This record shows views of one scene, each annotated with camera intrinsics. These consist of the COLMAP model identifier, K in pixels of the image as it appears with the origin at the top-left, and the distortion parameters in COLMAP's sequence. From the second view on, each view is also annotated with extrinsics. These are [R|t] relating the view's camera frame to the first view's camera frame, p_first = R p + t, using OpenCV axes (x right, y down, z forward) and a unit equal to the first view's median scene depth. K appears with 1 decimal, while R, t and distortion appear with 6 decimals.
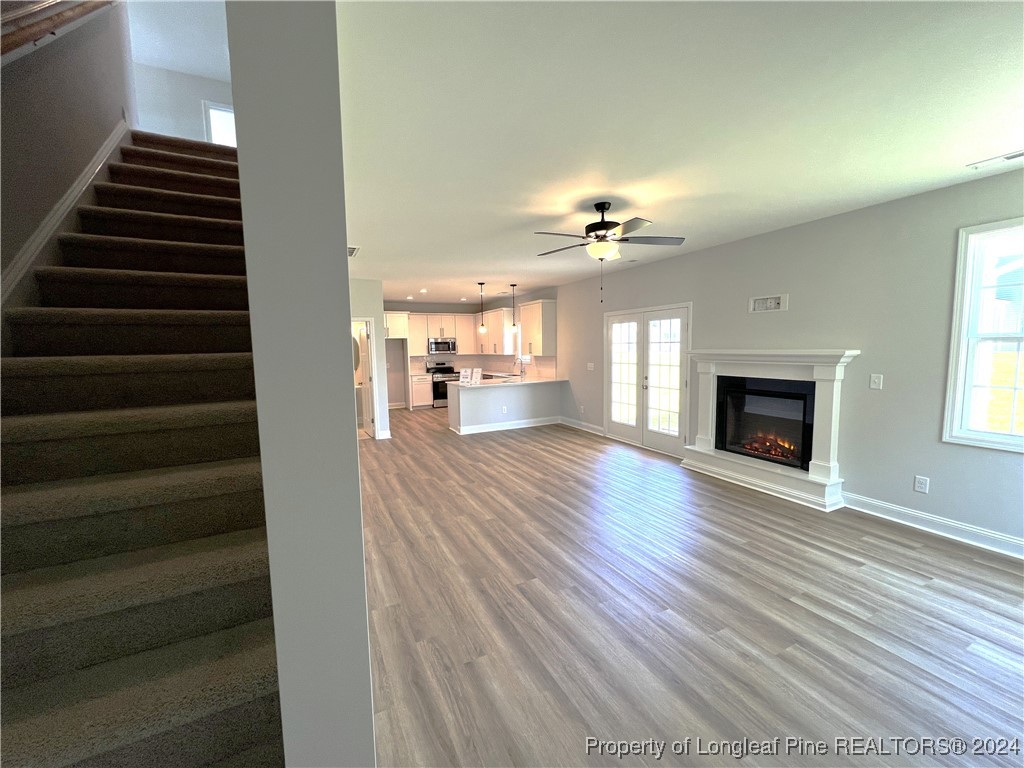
lens RADIAL K [[412.1, 0, 512.0], [0, 412.1, 384.0], [0, 0, 1]] dist [0.000968, 0.000355]
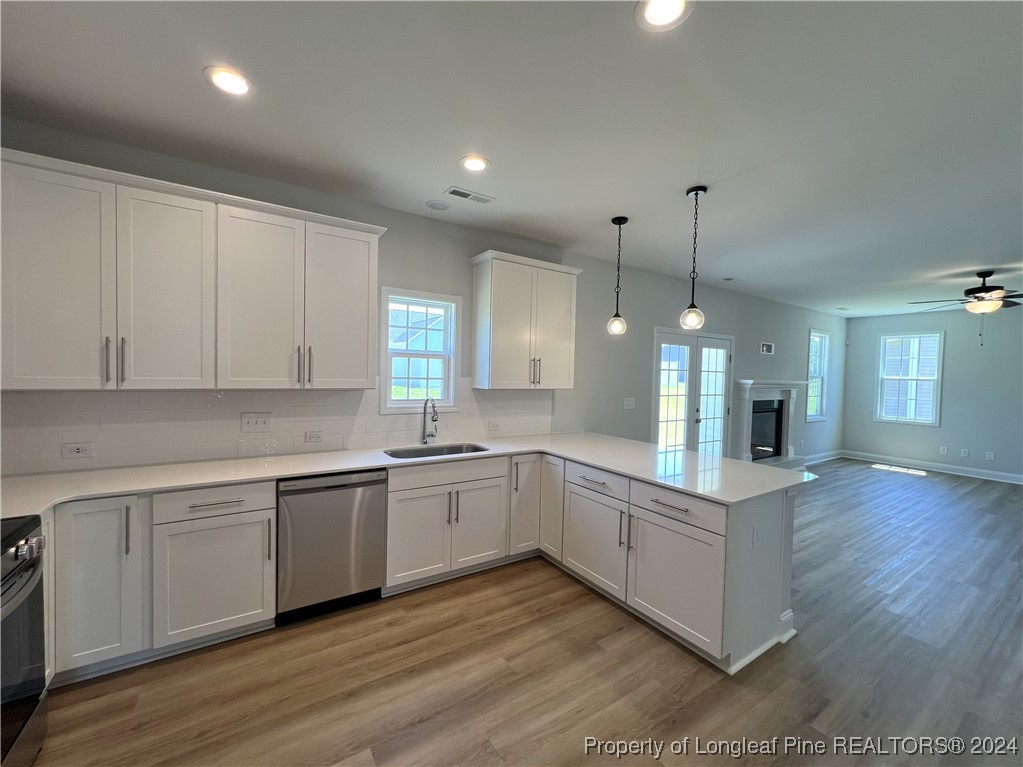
lens RADIAL K [[412.3, 0, 510.9], [0, 412.3, 383.5], [0, 0, 1]] dist [-0.001460, 0.000524]
pose [[-0.115297, -0.012194, 0.993256, -0.574596], [0.068595, 0.997440, 0.020208, -0.132276], [-0.990960, 0.070462, -0.114165, 1.678321]]
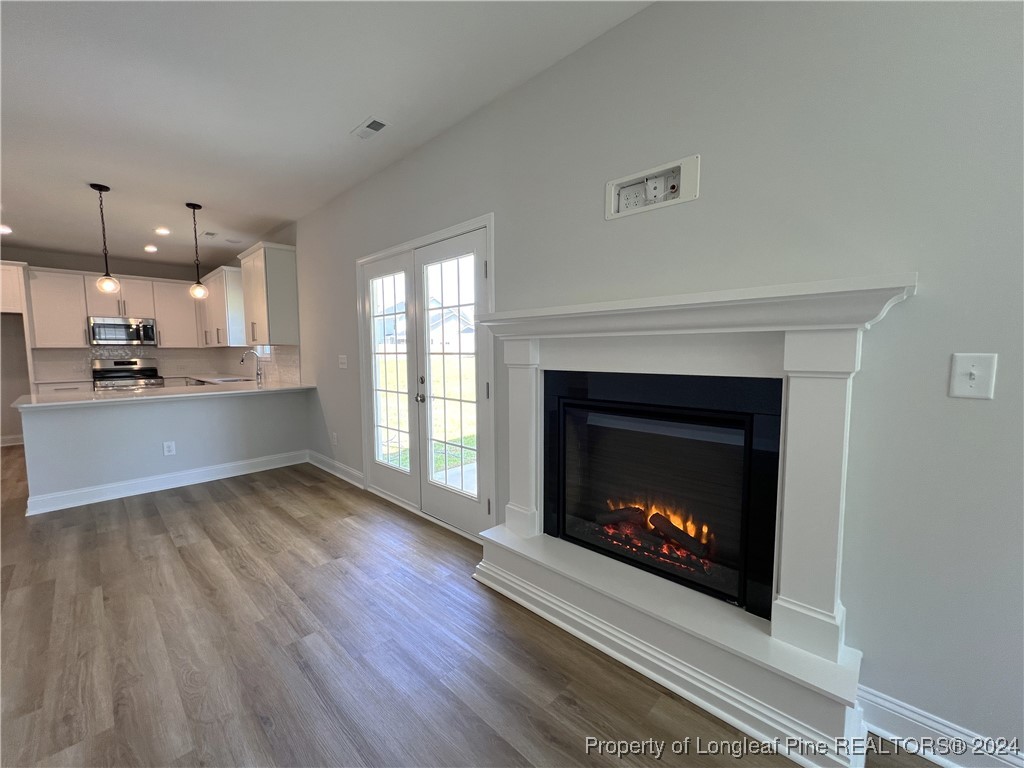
lens RADIAL K [[409.9, 0, 511.4], [0, 409.9, 383.9], [0, 0, 1]] dist [-0.001939, 0.000487]
pose [[0.940819, -0.015526, 0.338555, 0.289270], [0.020799, 0.999712, -0.011952, -0.001806], [-0.338272, 0.018286, 0.940871, 0.548144]]
